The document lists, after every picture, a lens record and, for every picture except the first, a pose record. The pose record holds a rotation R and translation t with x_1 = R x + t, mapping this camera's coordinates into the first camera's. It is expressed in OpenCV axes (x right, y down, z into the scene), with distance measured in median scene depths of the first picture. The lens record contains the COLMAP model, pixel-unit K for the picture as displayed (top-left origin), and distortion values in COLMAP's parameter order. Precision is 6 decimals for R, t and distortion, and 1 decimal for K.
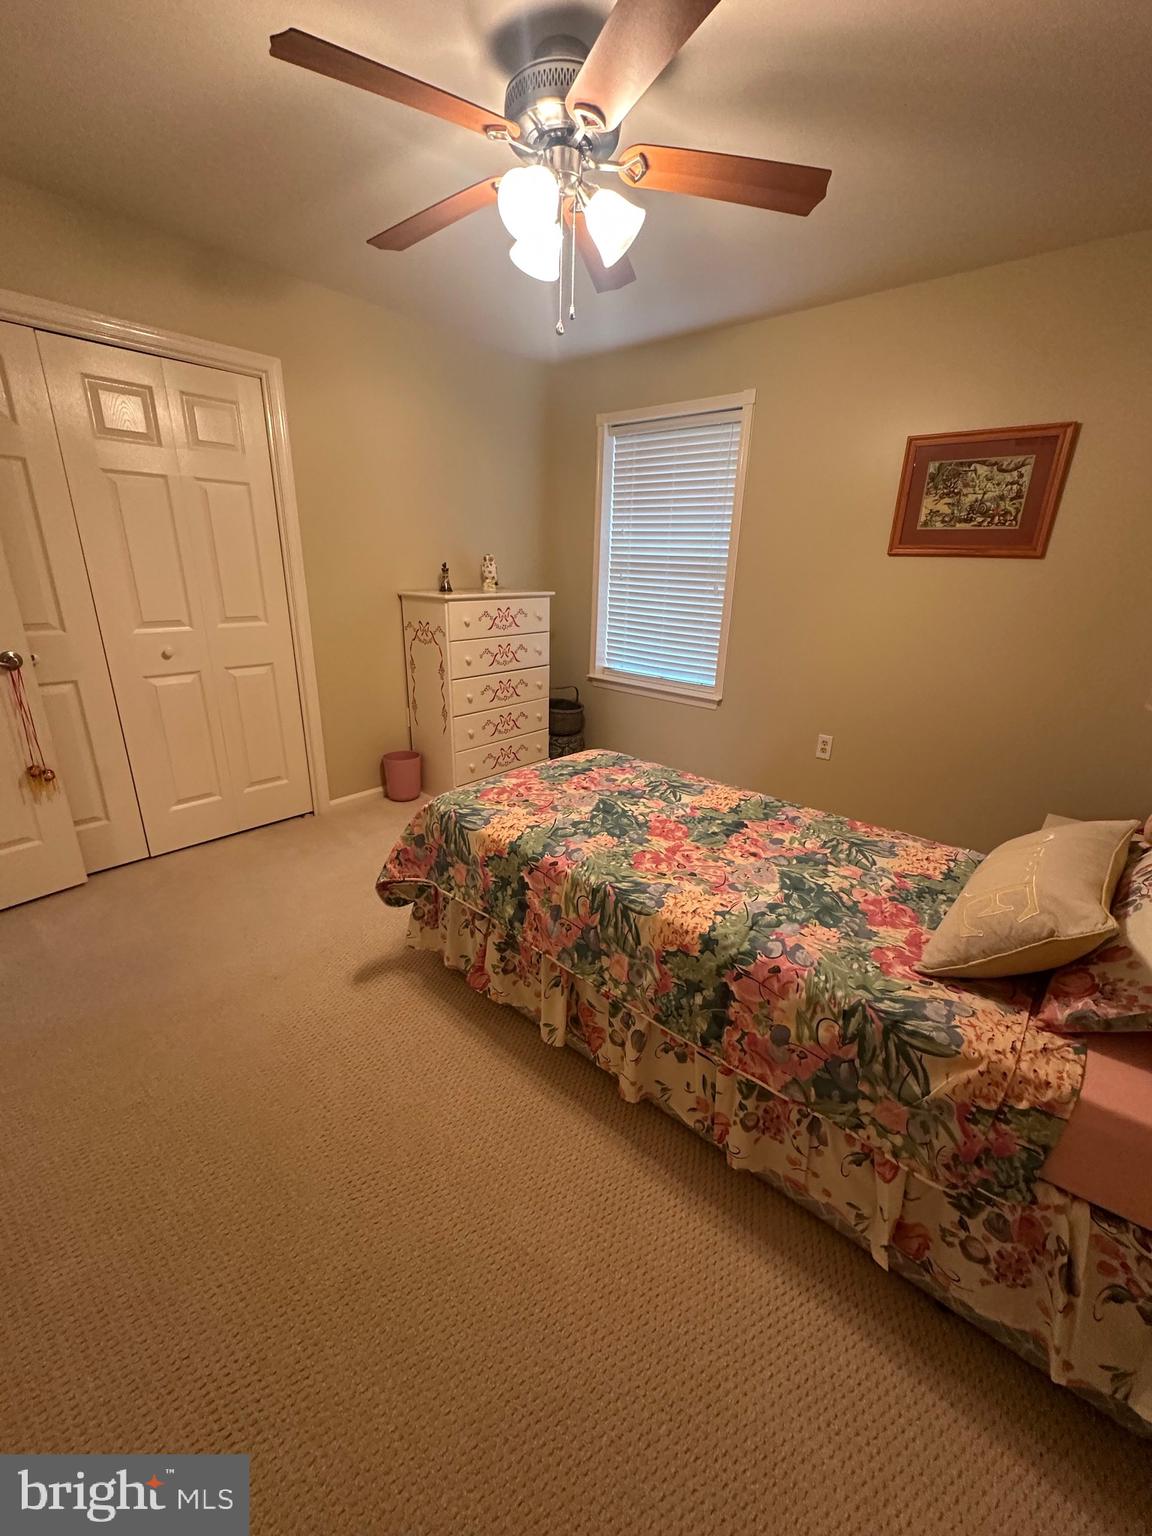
lens RADIAL K [[609.3, 0, 577.3], [0, 609.3, 764.6], [0, 0, 1]] dist [-0.001295, 0.000161]
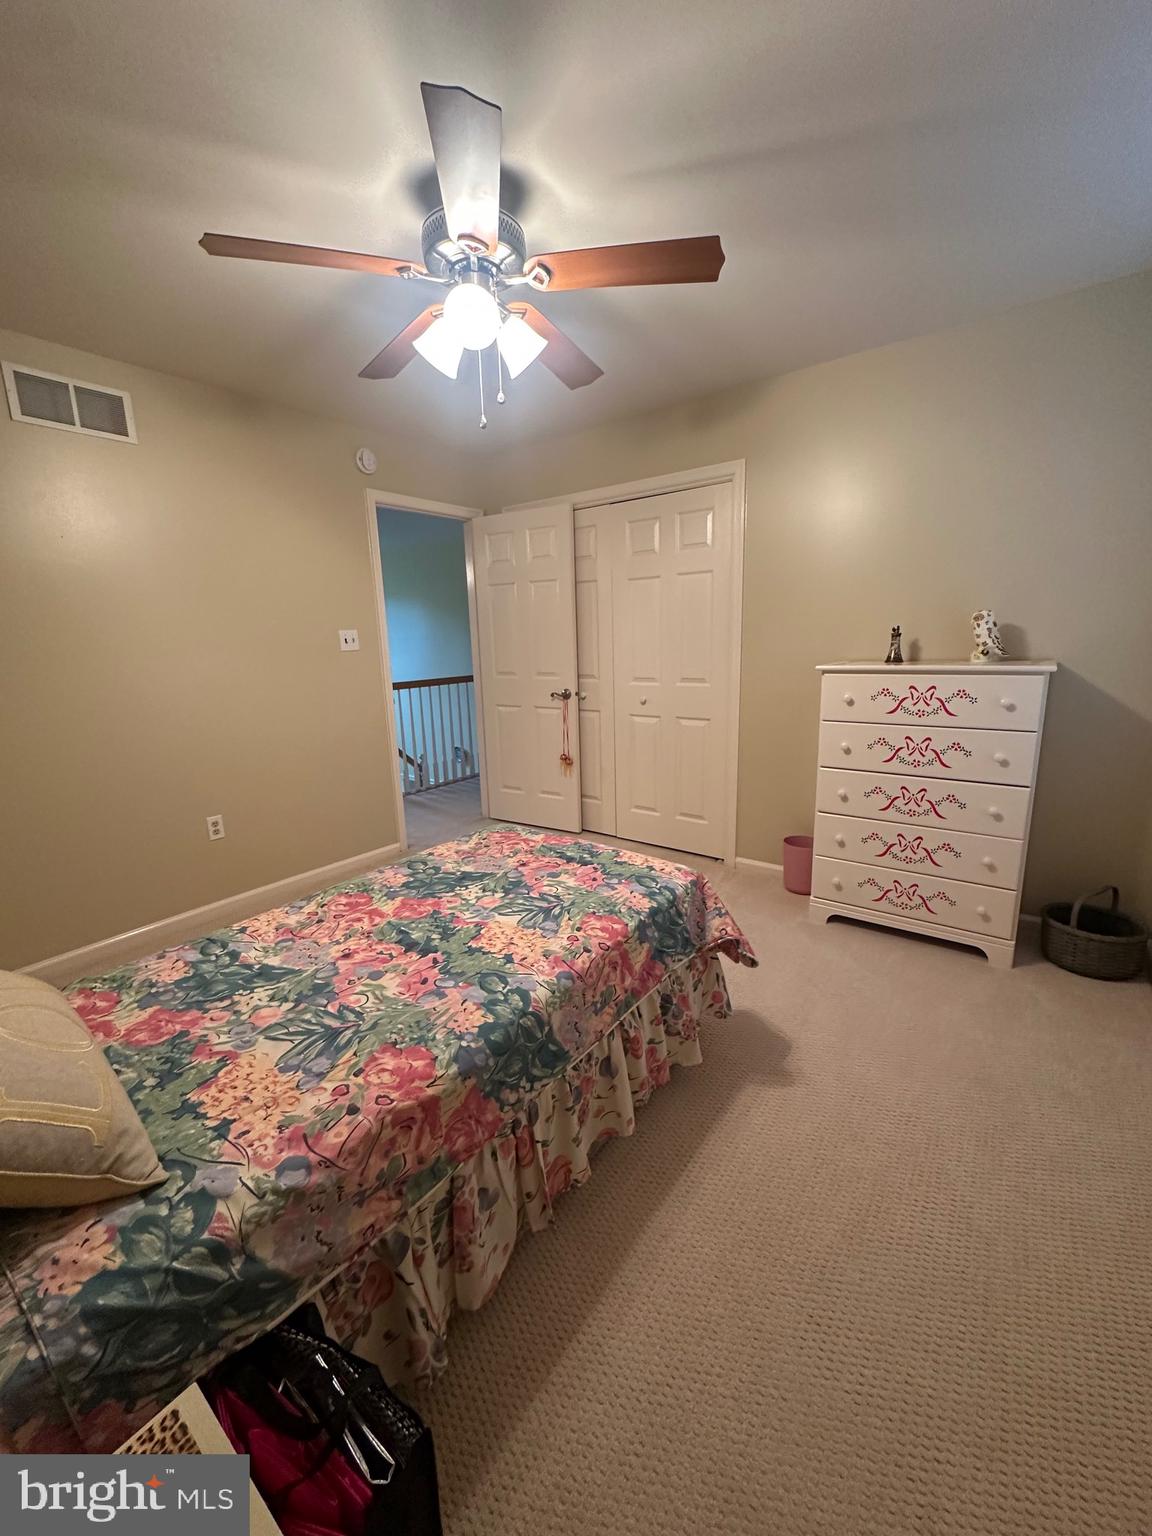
lens RADIAL K [[609.3, 0, 577.3], [0, 609.3, 764.6], [0, 0, 1]] dist [-0.001295, 0.000161]
pose [[0.068170, 0.180974, -0.981122, 0.895411], [-0.286652, 0.945497, 0.154486, -0.270969], [0.955606, 0.270709, 0.116331, 0.918483]]
